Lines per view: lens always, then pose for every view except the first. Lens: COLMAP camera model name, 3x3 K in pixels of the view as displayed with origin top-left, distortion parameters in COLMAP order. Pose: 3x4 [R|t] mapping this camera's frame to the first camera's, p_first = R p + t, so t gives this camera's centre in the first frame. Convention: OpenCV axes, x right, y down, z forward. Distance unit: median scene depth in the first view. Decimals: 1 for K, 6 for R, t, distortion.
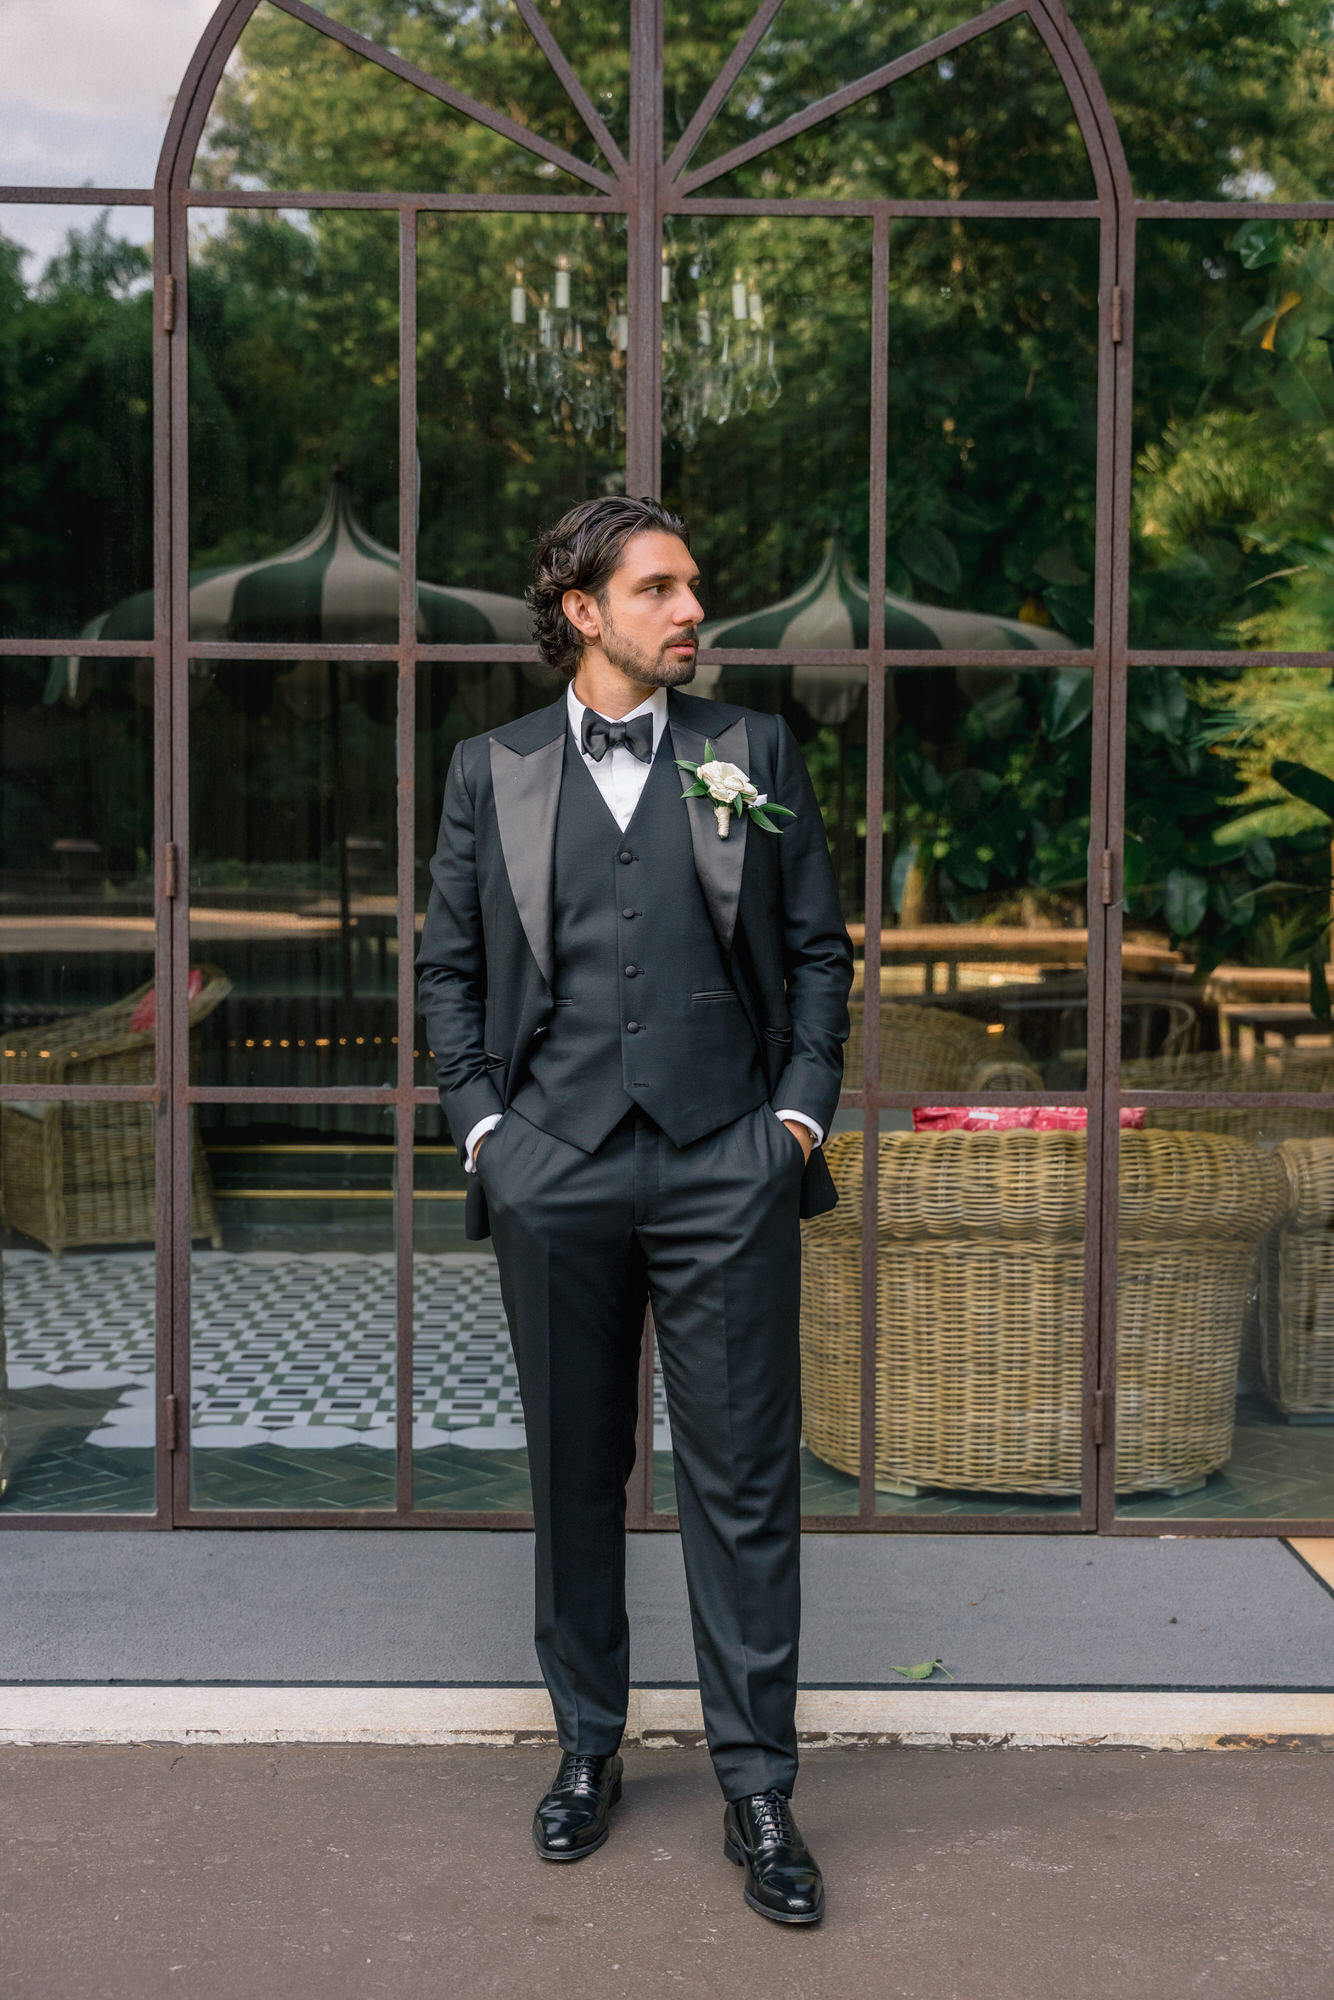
lens RADIAL K [[2884.7, 0, 667.7], [0, 2884.7, 996.8], [0, 0, 1]] dist [0.004611, 0.000000]
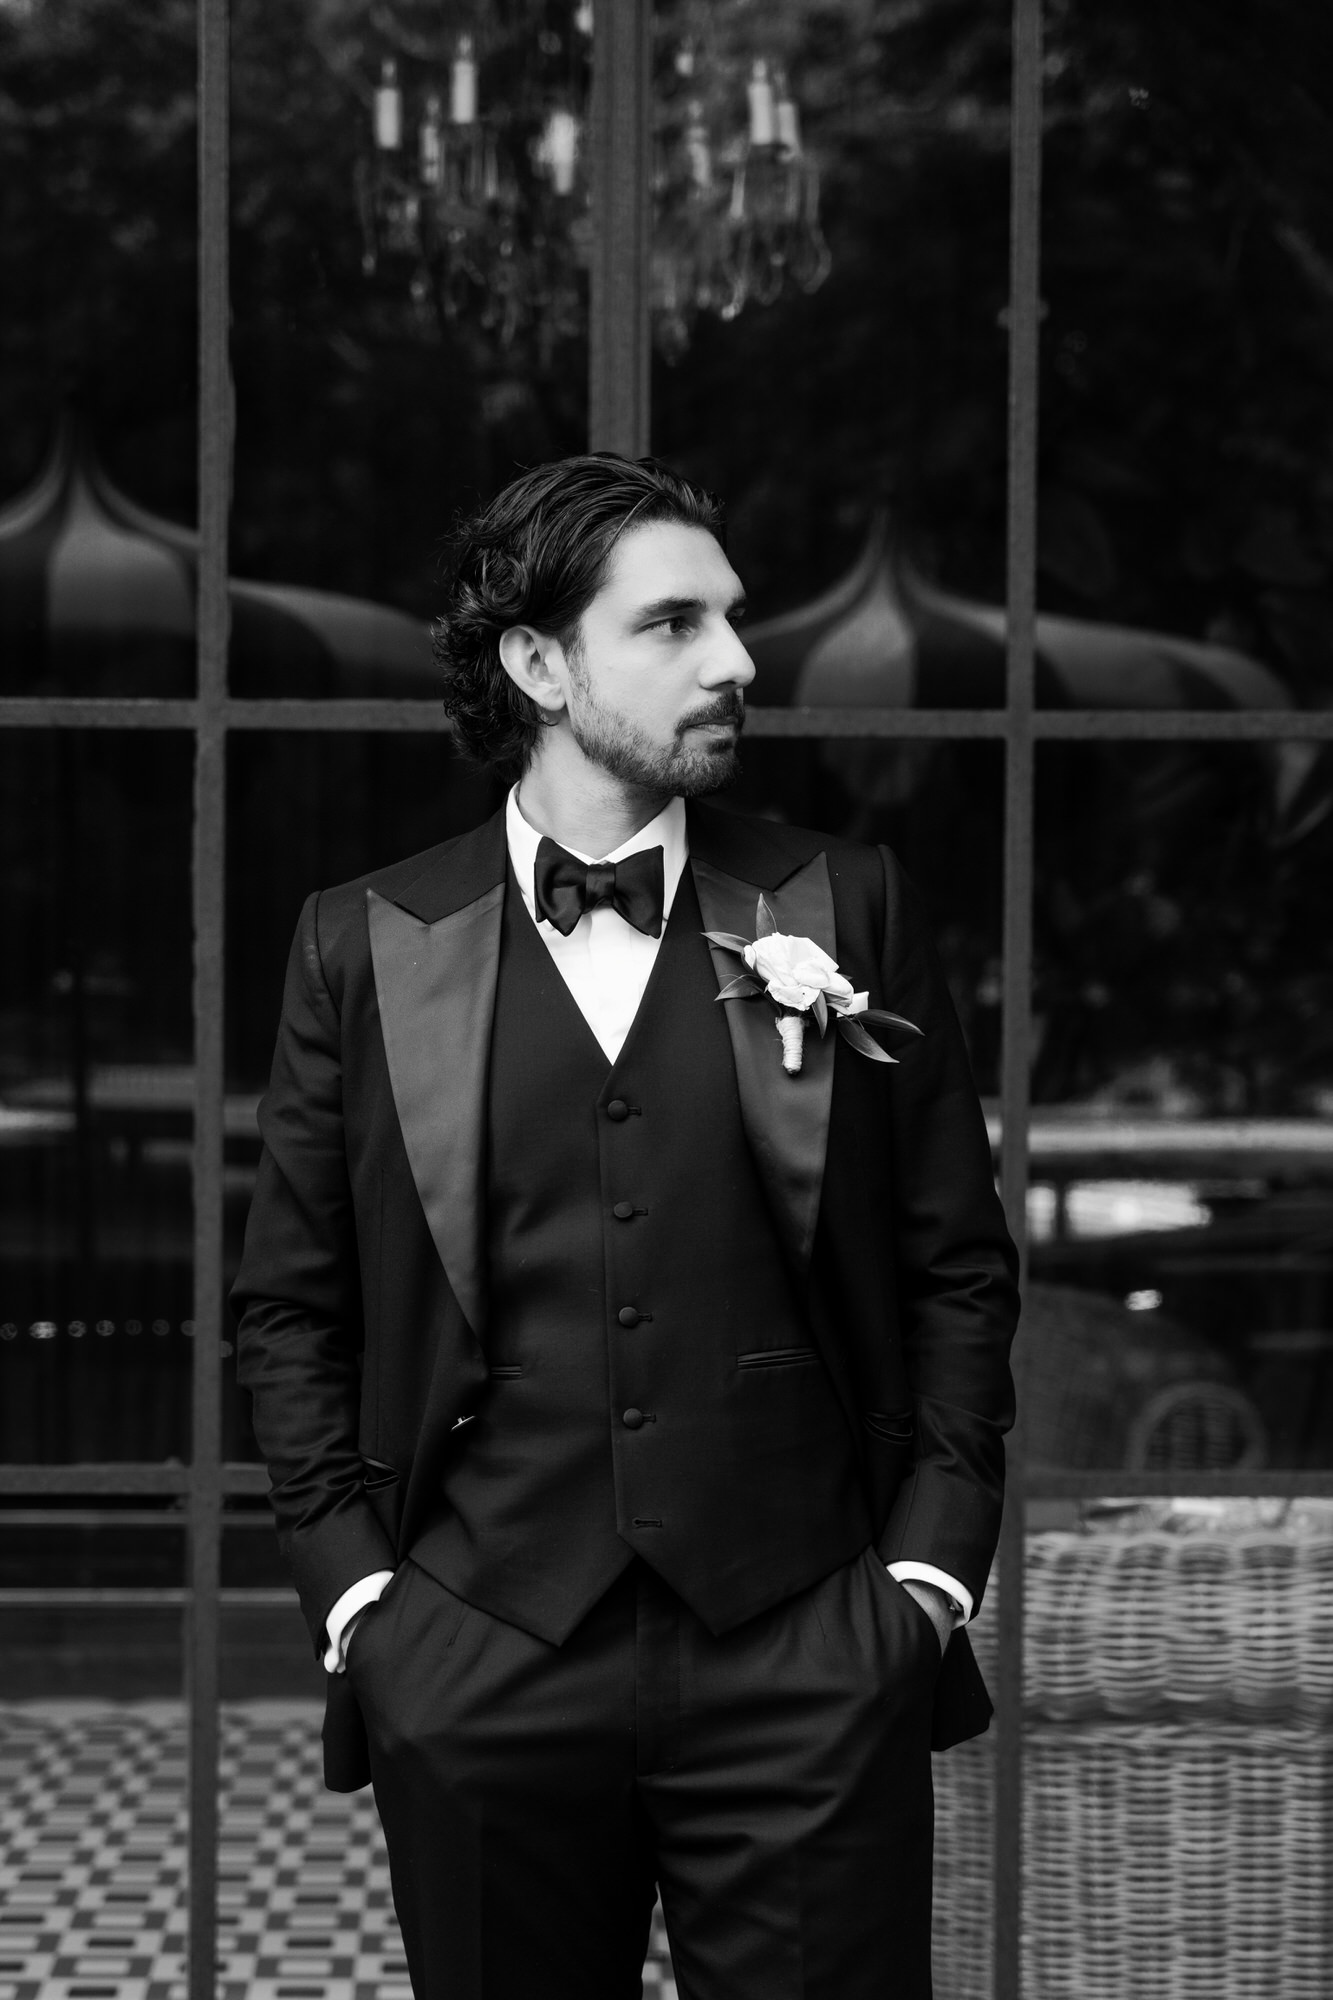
lens RADIAL K [[3933.3, 0, 665.6], [0, 3933.3, 1002.1], [0, 0, 1]] dist [0.015183, 0.000000]
pose [[0.998896, -0.003403, 0.046851, -0.039741], [0.004210, 0.999844, -0.017148, -0.054659], [-0.046786, 0.017327, 0.998755, 0.240704]]
